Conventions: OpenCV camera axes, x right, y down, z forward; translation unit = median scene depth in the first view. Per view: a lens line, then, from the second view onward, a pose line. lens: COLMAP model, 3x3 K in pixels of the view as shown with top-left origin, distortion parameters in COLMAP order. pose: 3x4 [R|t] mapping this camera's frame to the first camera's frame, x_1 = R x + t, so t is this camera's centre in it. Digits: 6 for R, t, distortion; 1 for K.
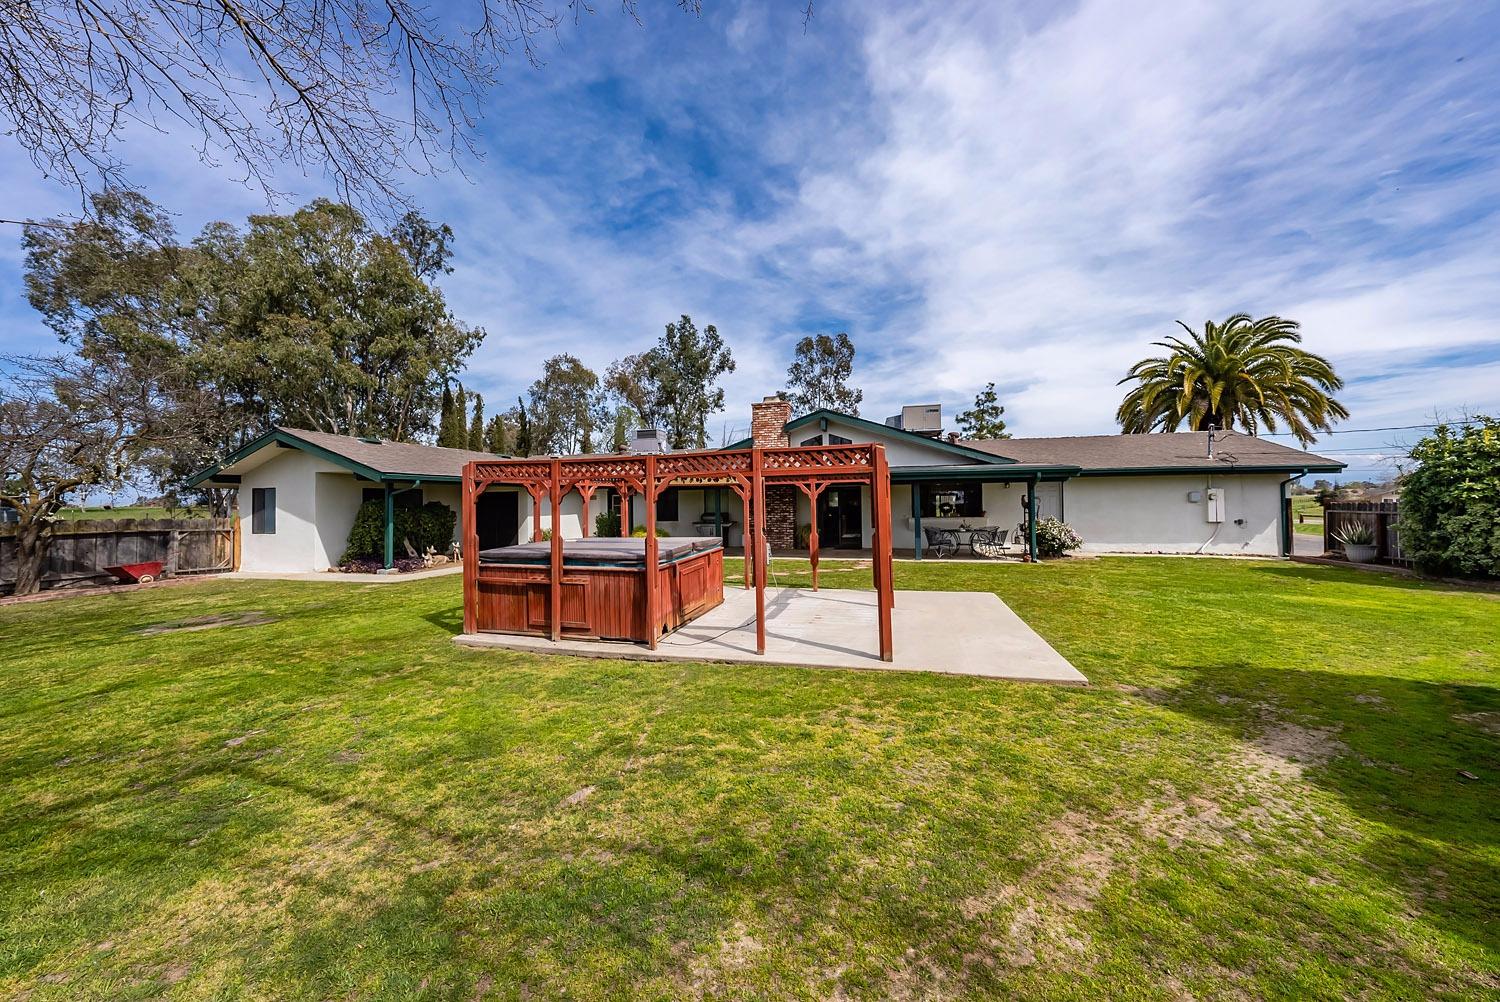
lens RADIAL K [[499.2, 0, 743.9], [0, 499.2, 496.2], [0, 0, 1]] dist [-0.000365, -0.000026]
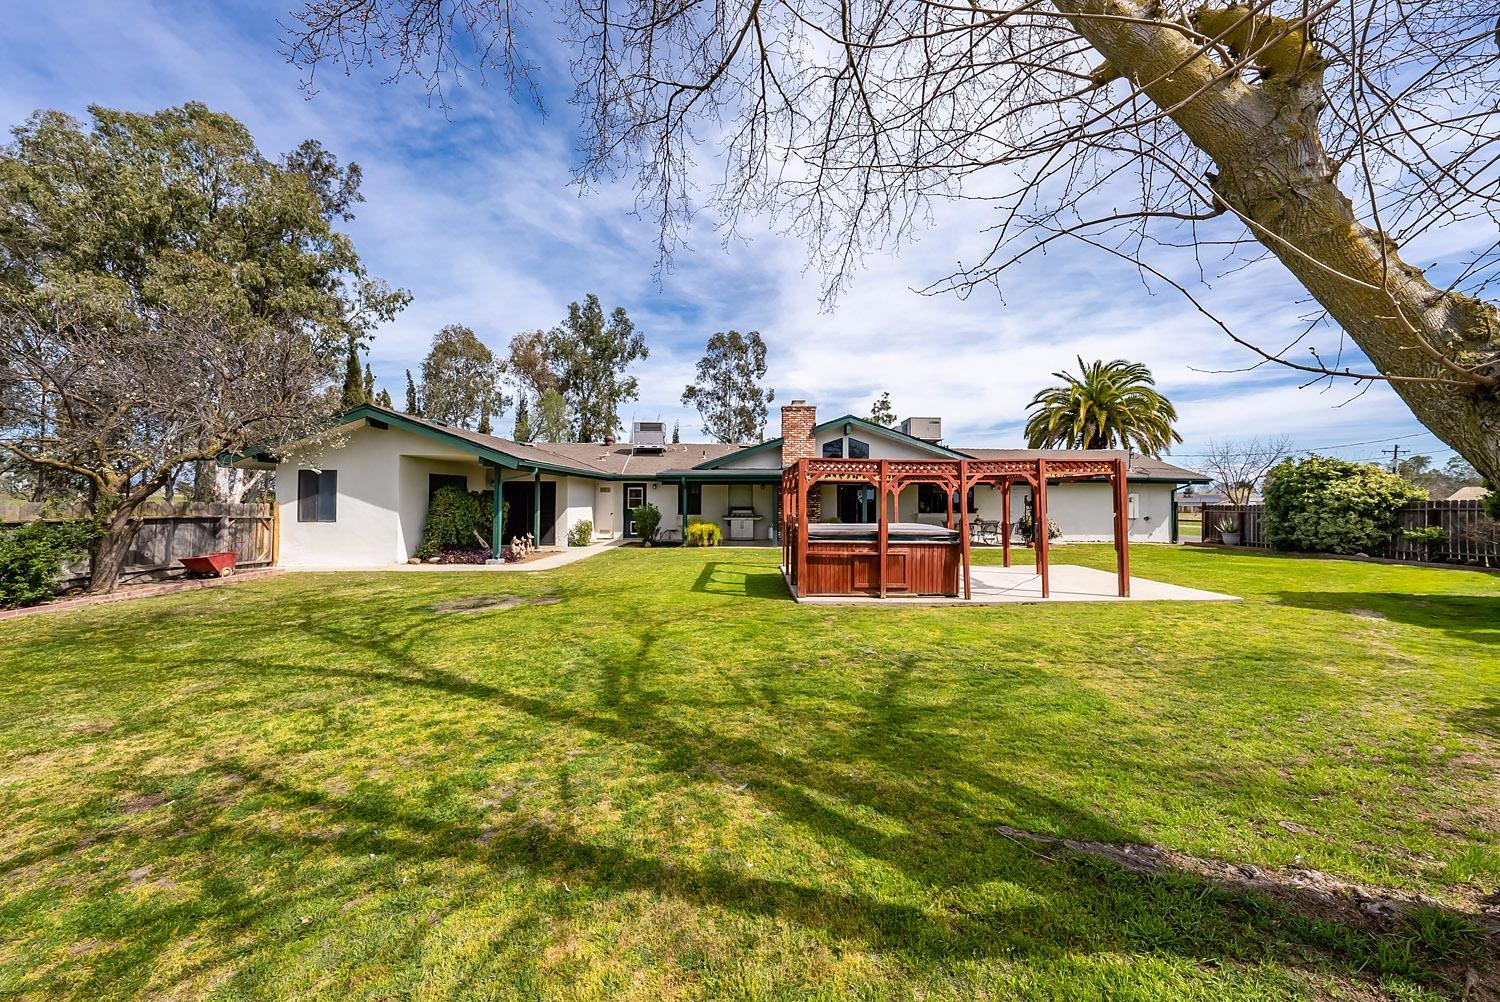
lens RADIAL K [[528.8, 0, 749.7], [0, 528.8, 498.7], [0, 0, 1]] dist [-0.000729, 0.000086]
pose [[0.961612, 0.018495, 0.273787, -0.461090], [-0.020910, 0.999764, 0.005907, 0.012070], [-0.273613, -0.011405, 0.961772, -0.097729]]
